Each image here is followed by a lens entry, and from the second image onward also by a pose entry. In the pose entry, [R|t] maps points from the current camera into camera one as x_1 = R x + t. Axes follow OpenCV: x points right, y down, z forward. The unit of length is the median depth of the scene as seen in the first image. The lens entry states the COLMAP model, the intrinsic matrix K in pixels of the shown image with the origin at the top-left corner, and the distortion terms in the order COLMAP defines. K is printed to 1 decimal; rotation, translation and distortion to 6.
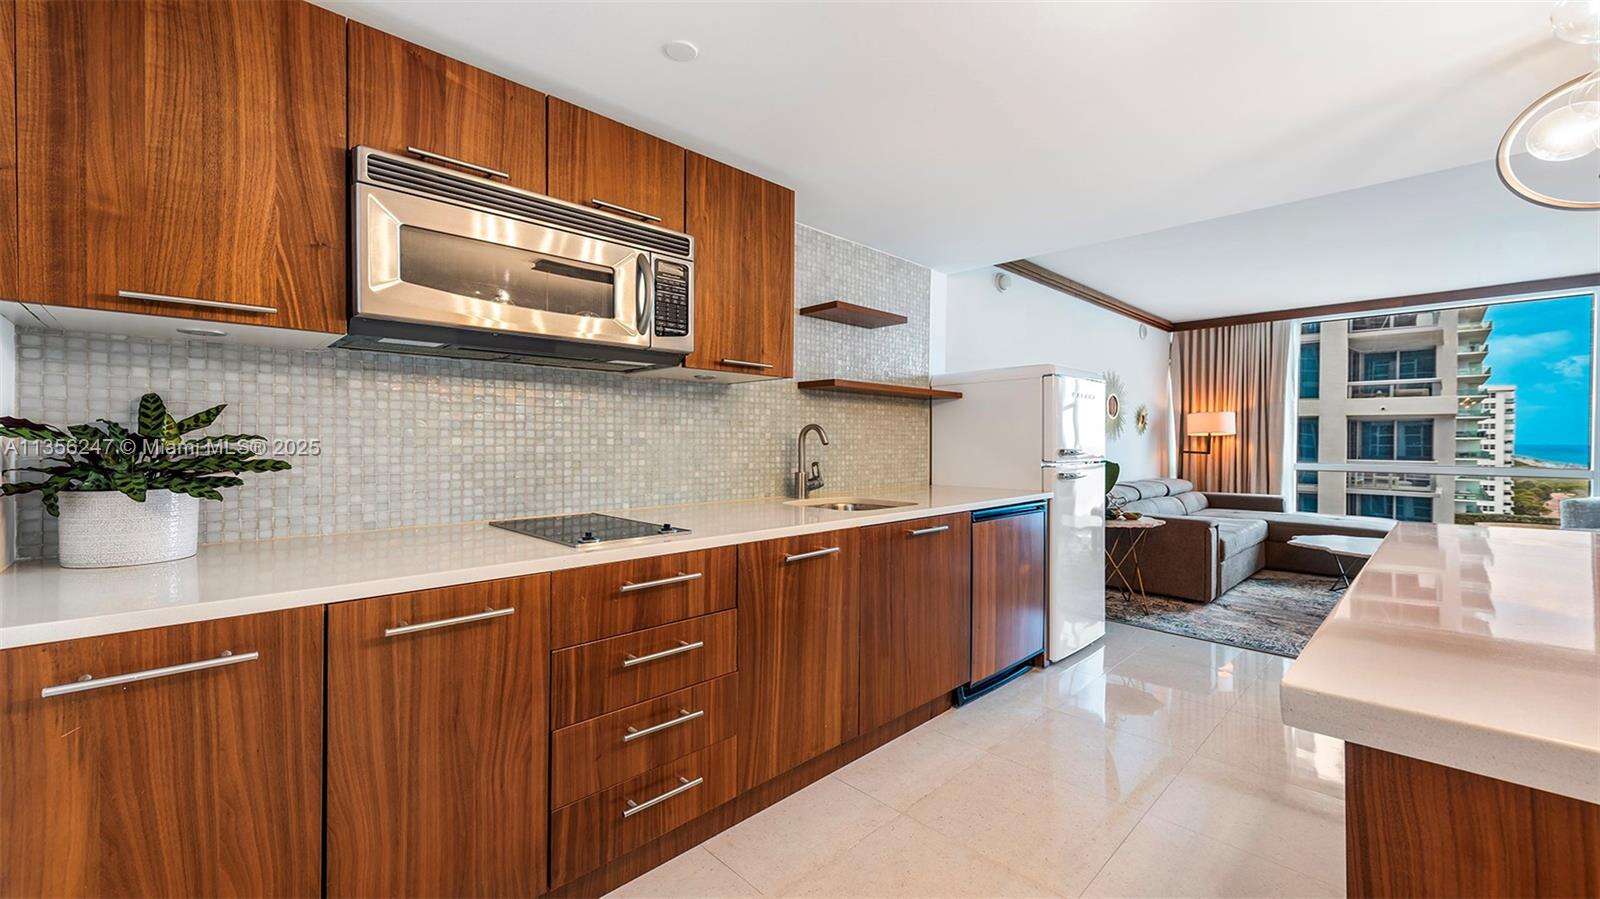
lens RADIAL K [[629.4, 0, 809.8], [0, 629.4, 445.4], [0, 0, 1]] dist [0.002639, -0.001654]
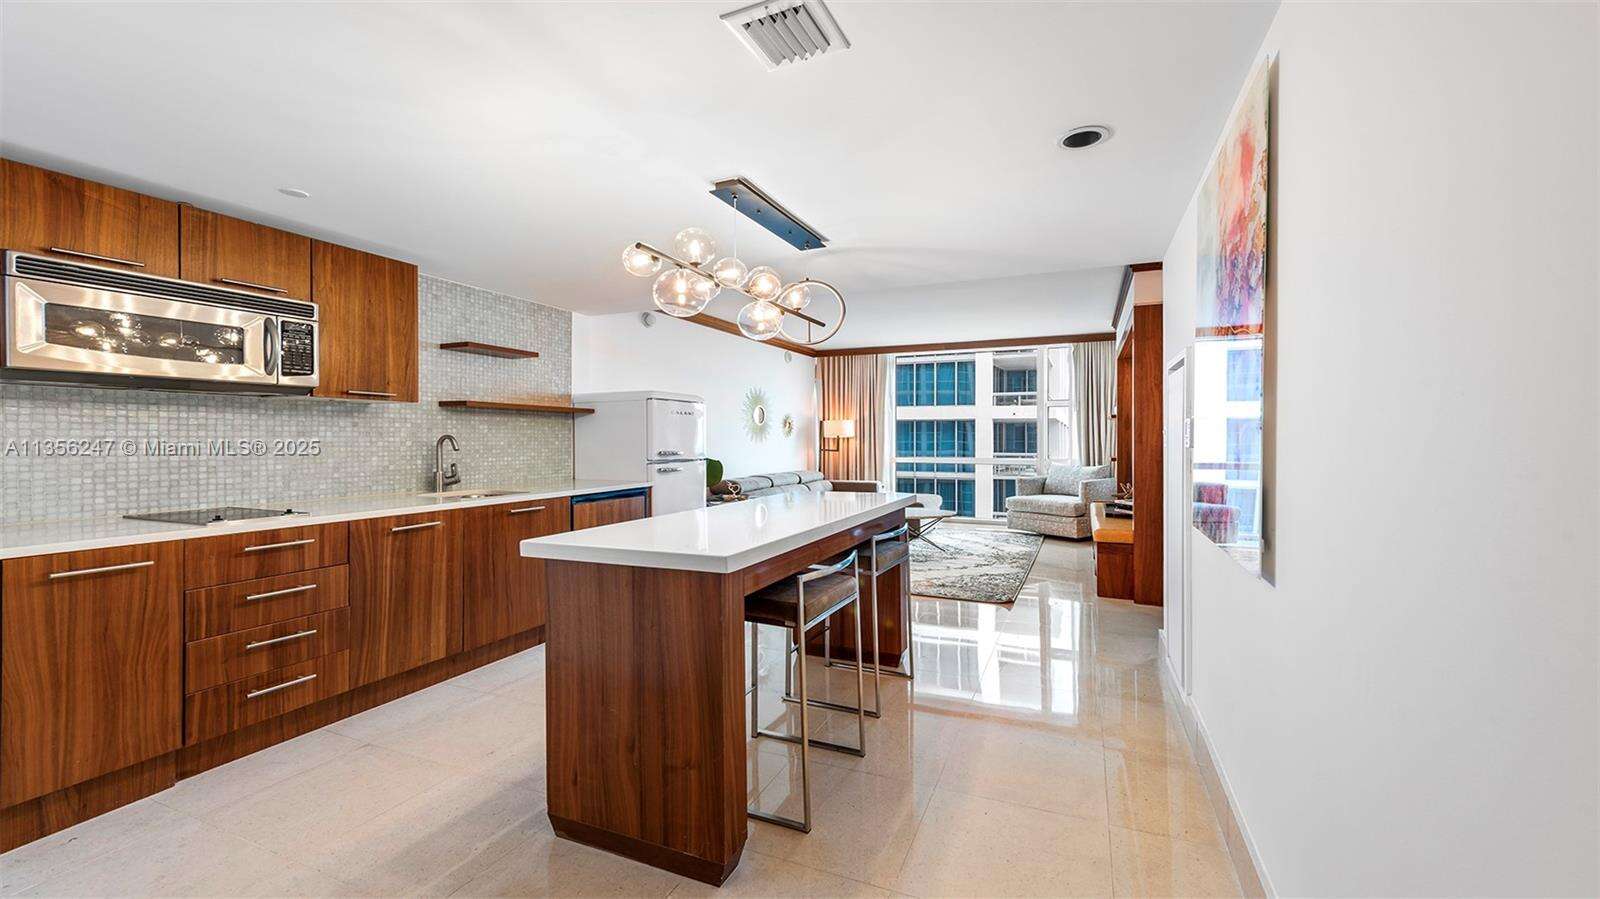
lens RADIAL K [[629.4, 0, 816.1], [0, 629.4, 443.1], [0, 0, 1]] dist [0.002639, -0.001654]
pose [[0.924864, -0.005286, 0.380261, 0.303735], [0.005165, 0.999986, 0.001339, -0.020145], [-0.380262, 0.000726, 0.924878, -0.708626]]
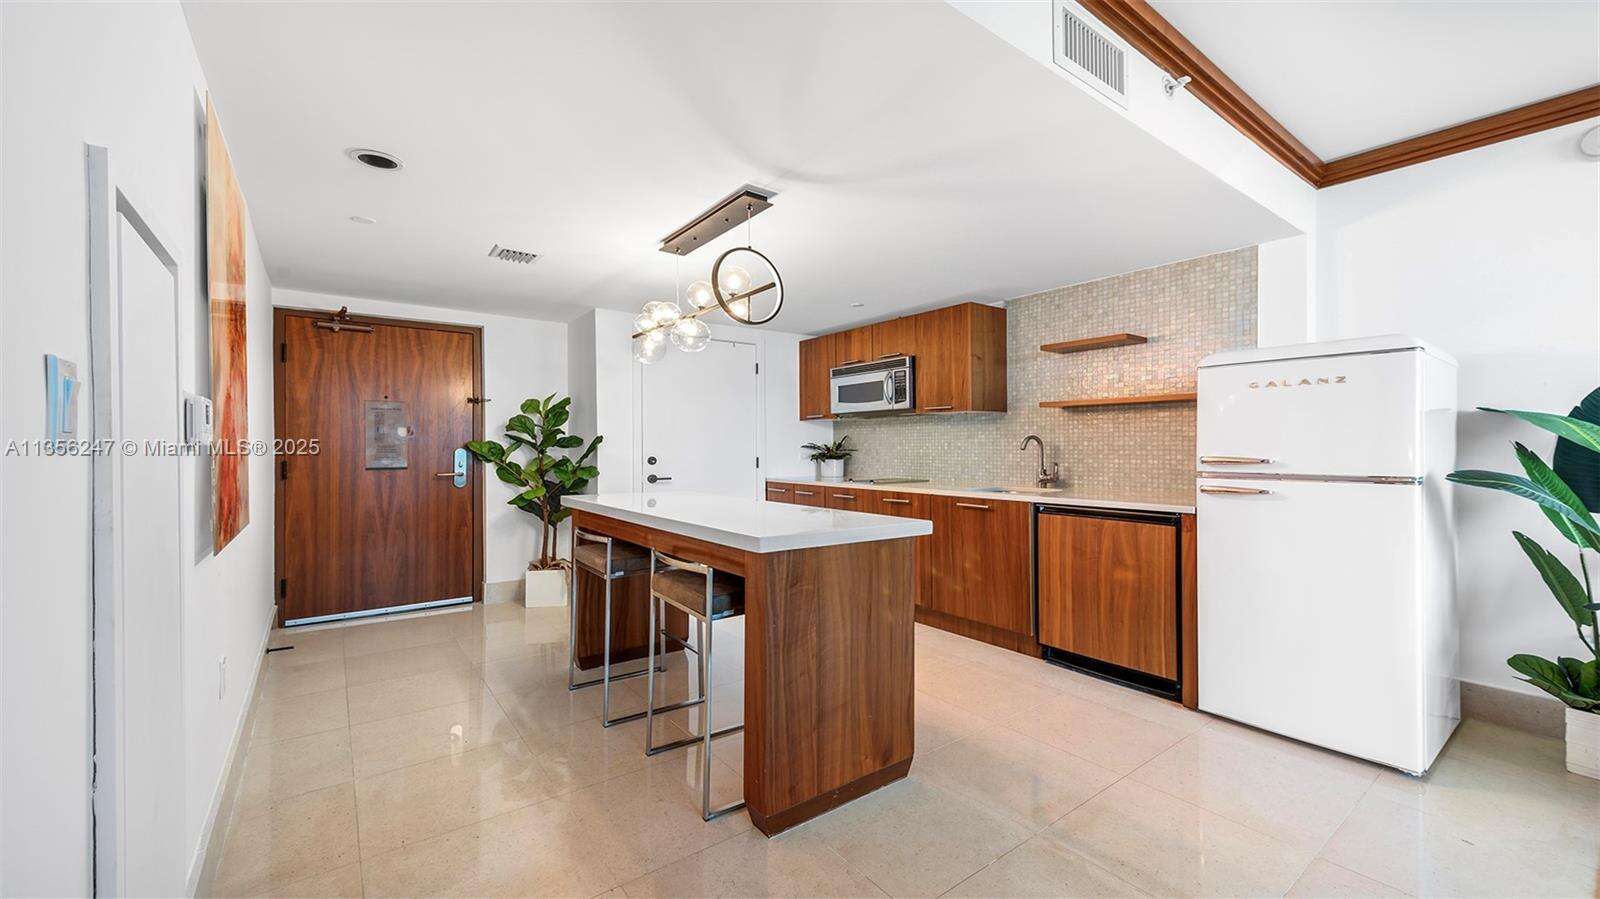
lens RADIAL K [[629.4, 0, 811.7], [0, 629.4, 448.3], [0, 0, 1]] dist [0.002639, -0.001654]
pose [[-0.122383, 0.002235, -0.992480, 2.078430], [-0.000707, 0.999997, 0.002339, -0.011012], [0.992483, 0.000988, -0.122381, 0.943746]]
